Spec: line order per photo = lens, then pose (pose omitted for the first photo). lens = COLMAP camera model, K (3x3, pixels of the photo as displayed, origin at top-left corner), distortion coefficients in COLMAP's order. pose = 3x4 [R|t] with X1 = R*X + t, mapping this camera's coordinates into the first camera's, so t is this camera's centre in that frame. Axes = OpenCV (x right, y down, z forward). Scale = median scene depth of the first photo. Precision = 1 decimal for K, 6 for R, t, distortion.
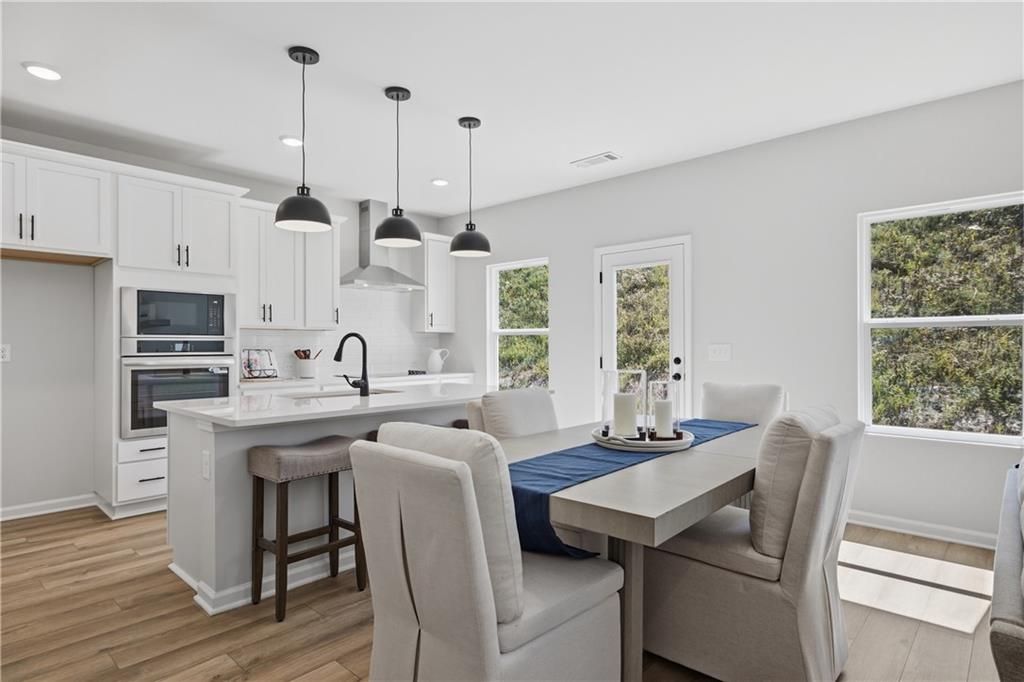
lens RADIAL K [[549.4, 0, 509.9], [0, 549.4, 350.9], [0, 0, 1]] dist [-0.018571, 0.000644]
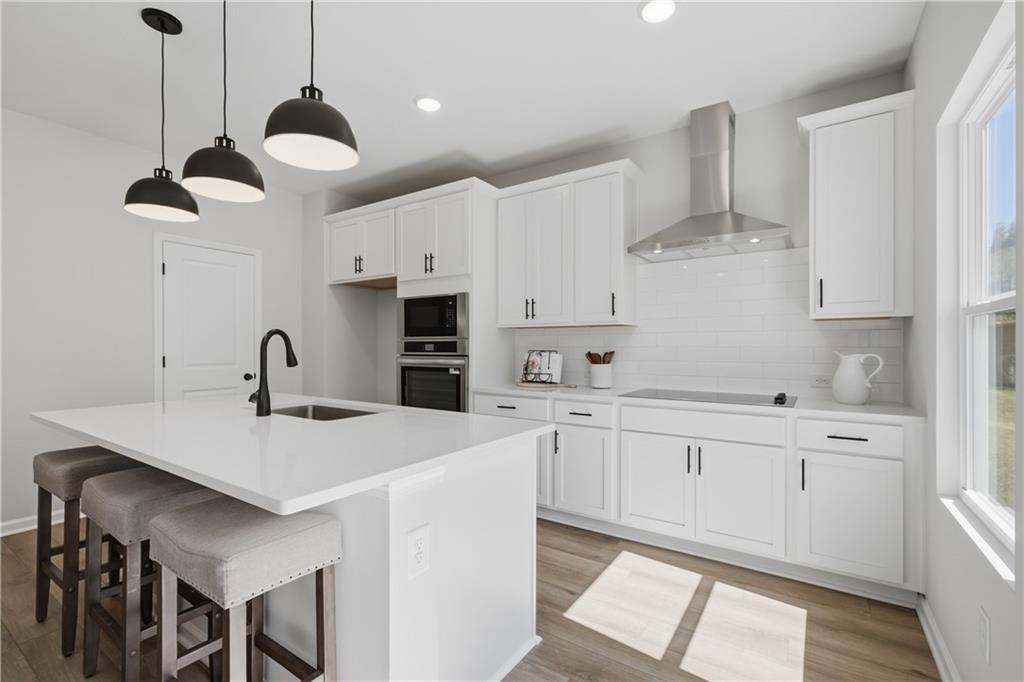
lens RADIAL K [[451.8, 0, 510.4], [0, 451.8, 346.8], [0, 0, 1]] dist [0.001438, 0.000049]
pose [[0.151085, 0.003097, -0.988516, 0.300900], [-0.008745, 0.999960, 0.001796, -0.010738], [0.988482, 0.008373, 0.151106, 0.983907]]
